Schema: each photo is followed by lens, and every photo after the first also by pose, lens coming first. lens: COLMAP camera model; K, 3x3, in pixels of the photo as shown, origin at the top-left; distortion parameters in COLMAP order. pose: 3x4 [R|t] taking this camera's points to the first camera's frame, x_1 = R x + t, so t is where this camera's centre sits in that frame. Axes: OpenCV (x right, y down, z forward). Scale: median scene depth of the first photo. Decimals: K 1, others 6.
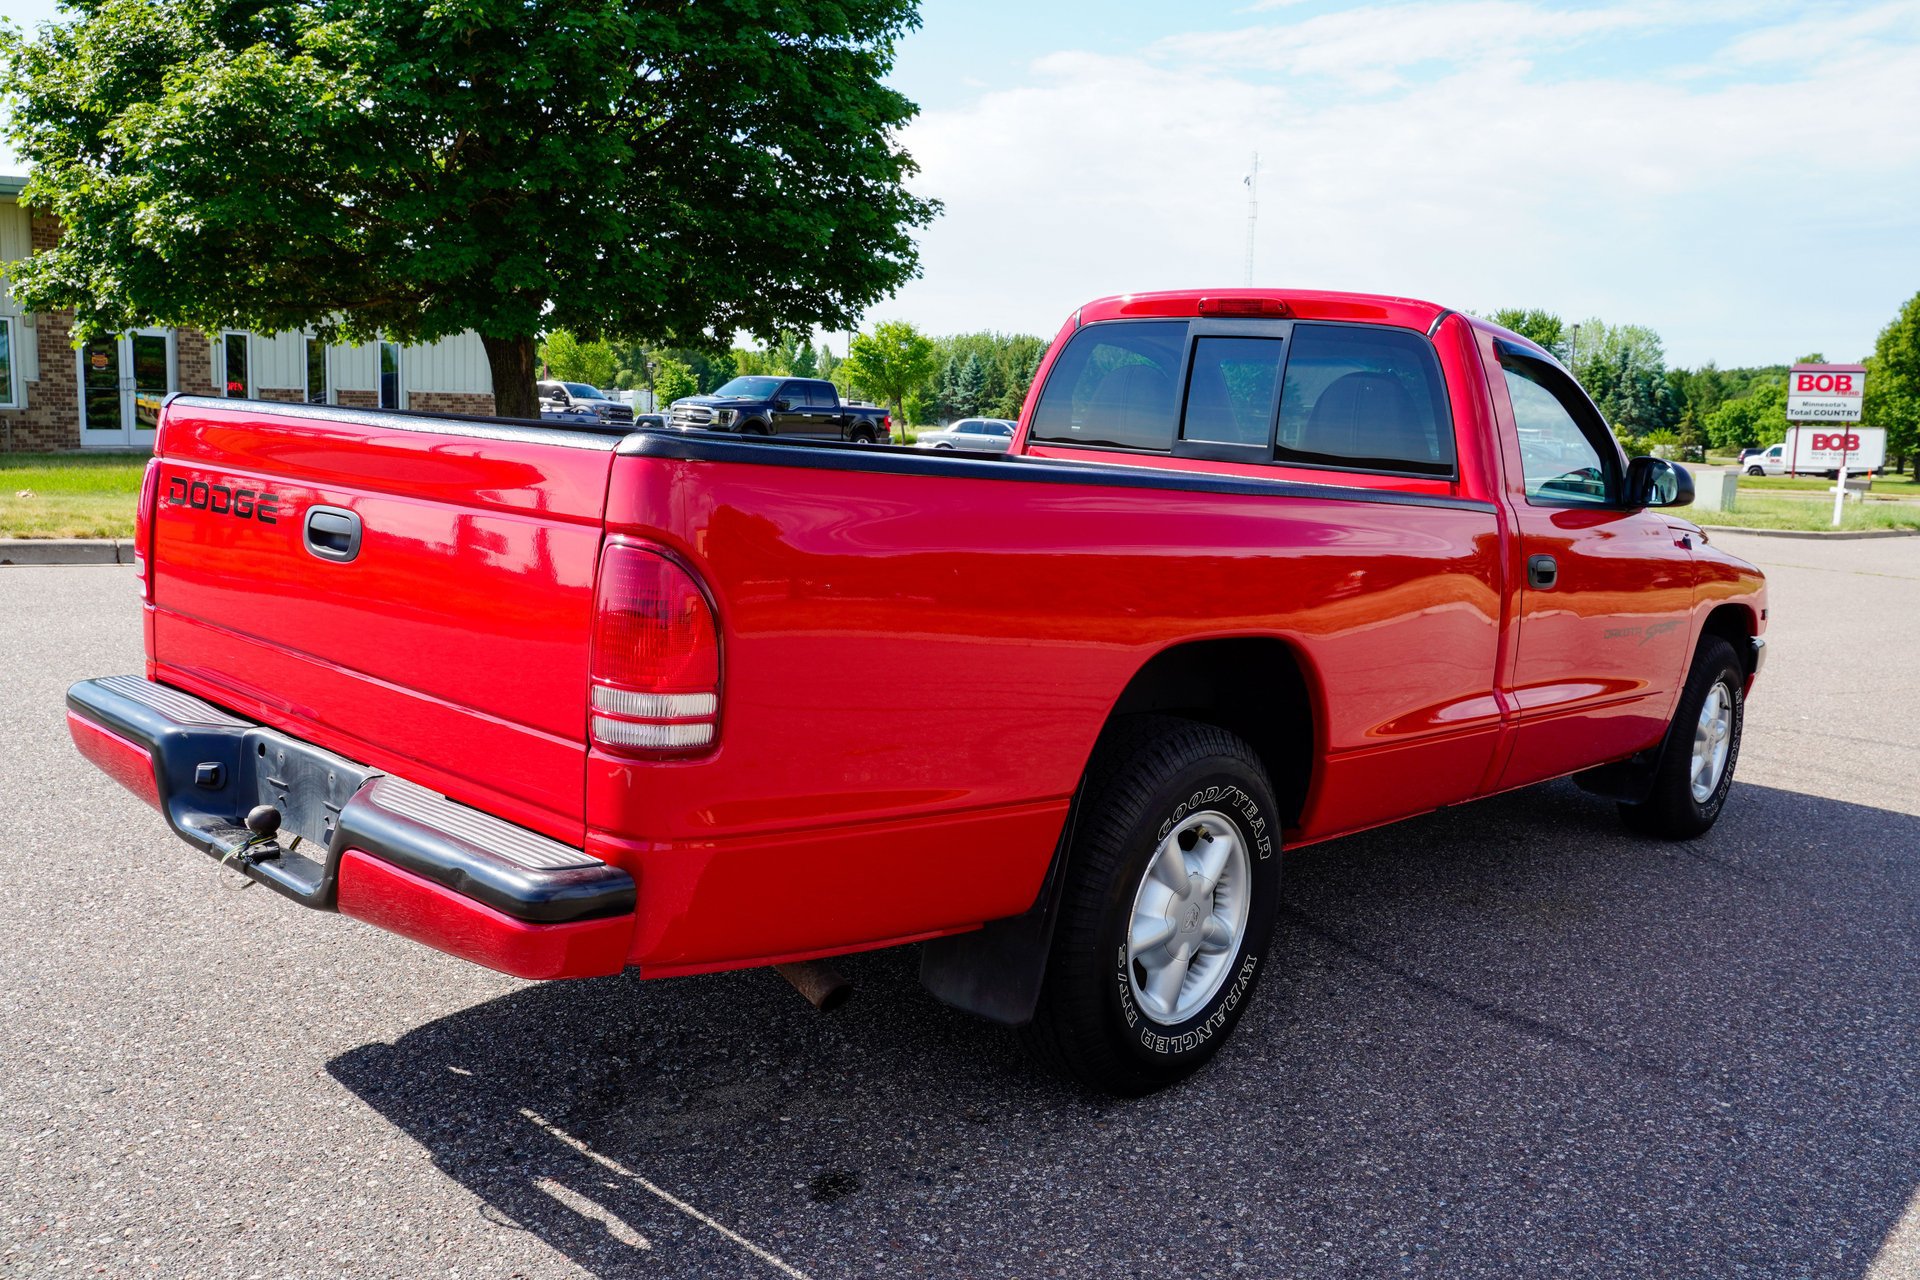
lens RADIAL K [[1665.2, 0, 954.6], [0, 1665.2, 636.4], [0, 0, 1]] dist [-0.074345, 0.144390]
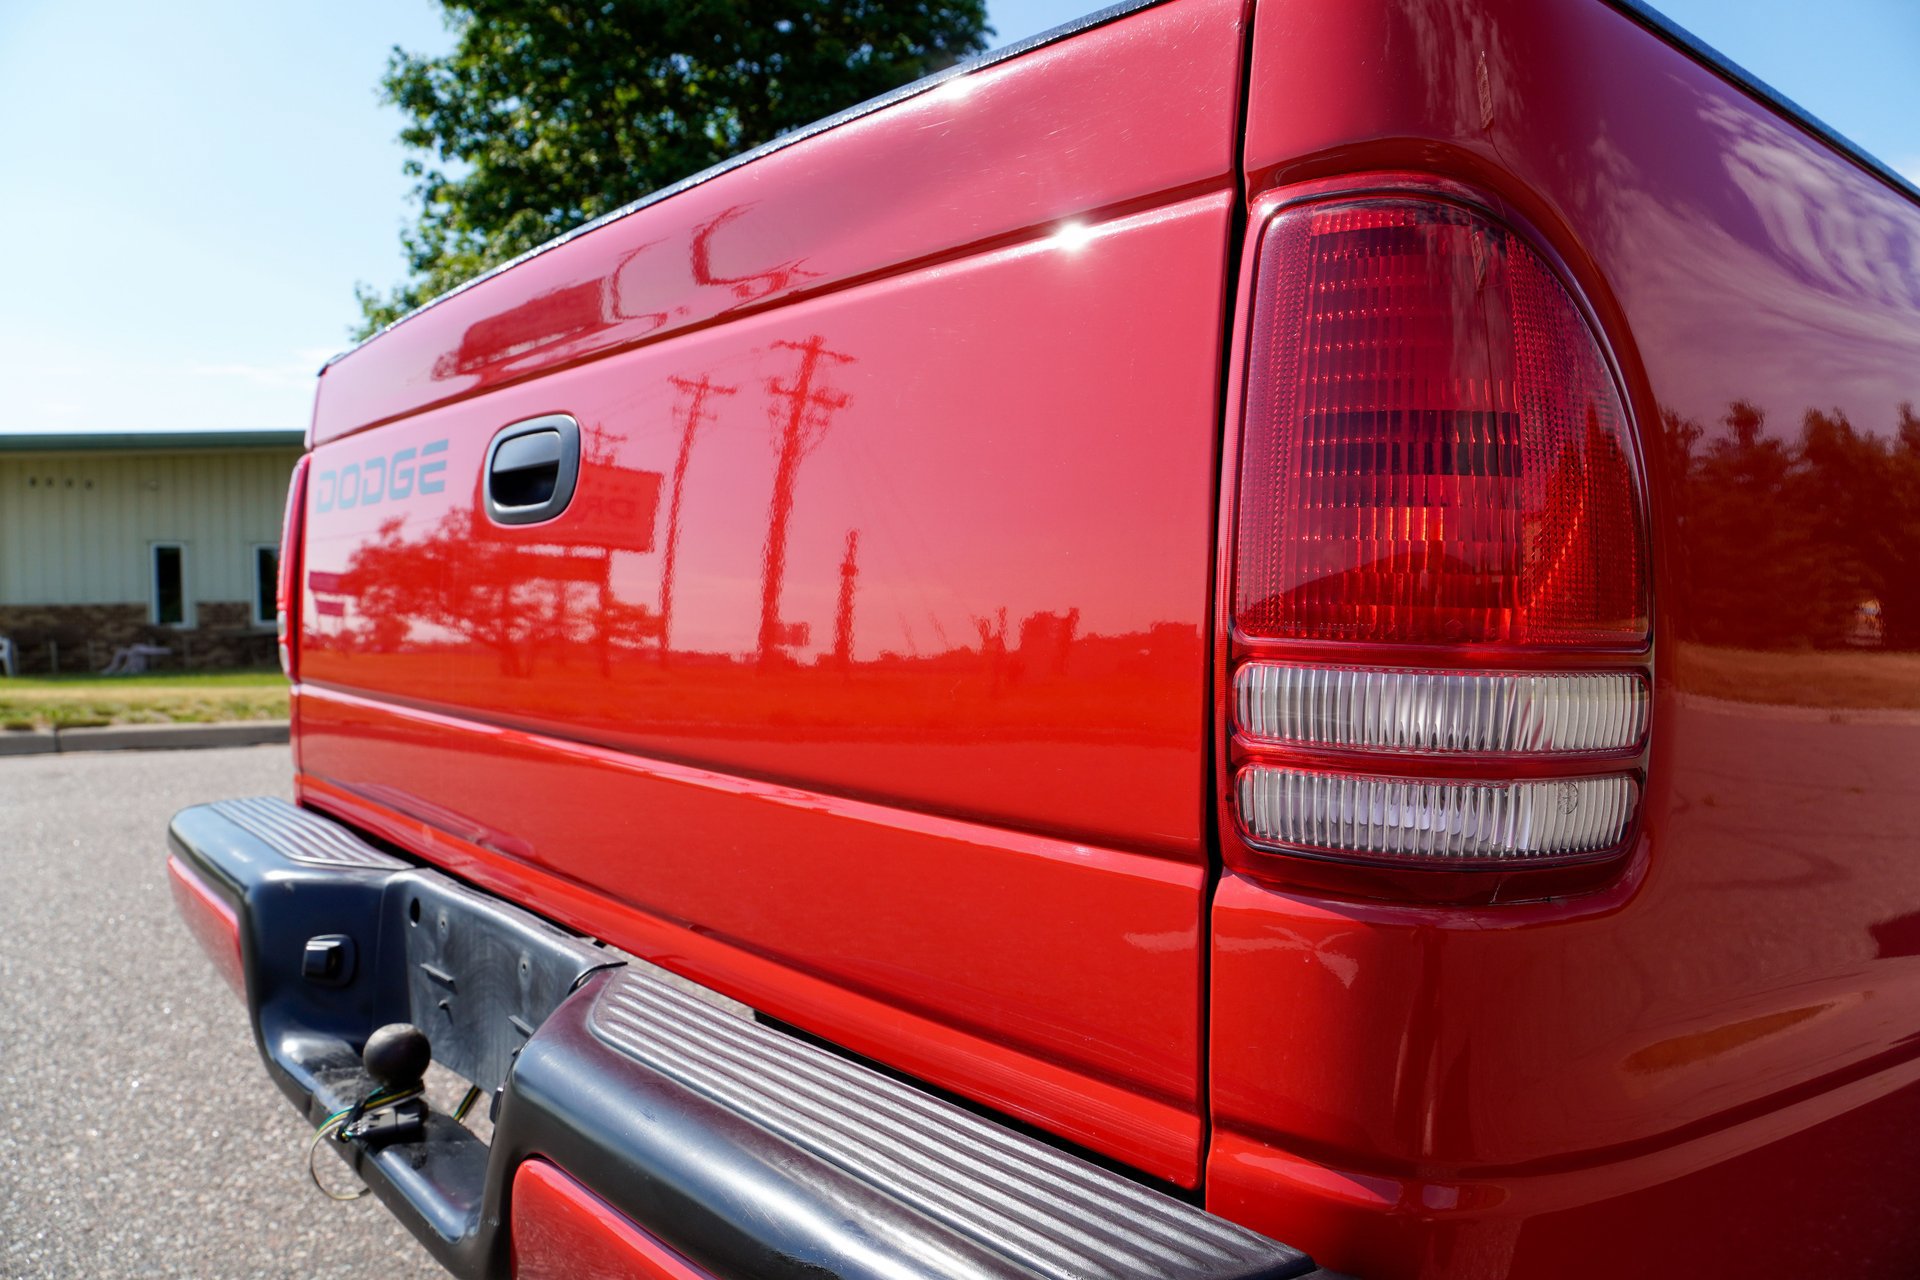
lens RADIAL K [[1444.5, 0, 960.0], [0, 1444.5, 640.0], [0, 0, 1]] dist [-0.118697, 0.089477]
pose [[0.989245, -0.049620, -0.137597, -0.179777], [0.033084, 0.992227, -0.119960, 0.042525], [0.142480, 0.114117, 0.983197, 0.565635]]
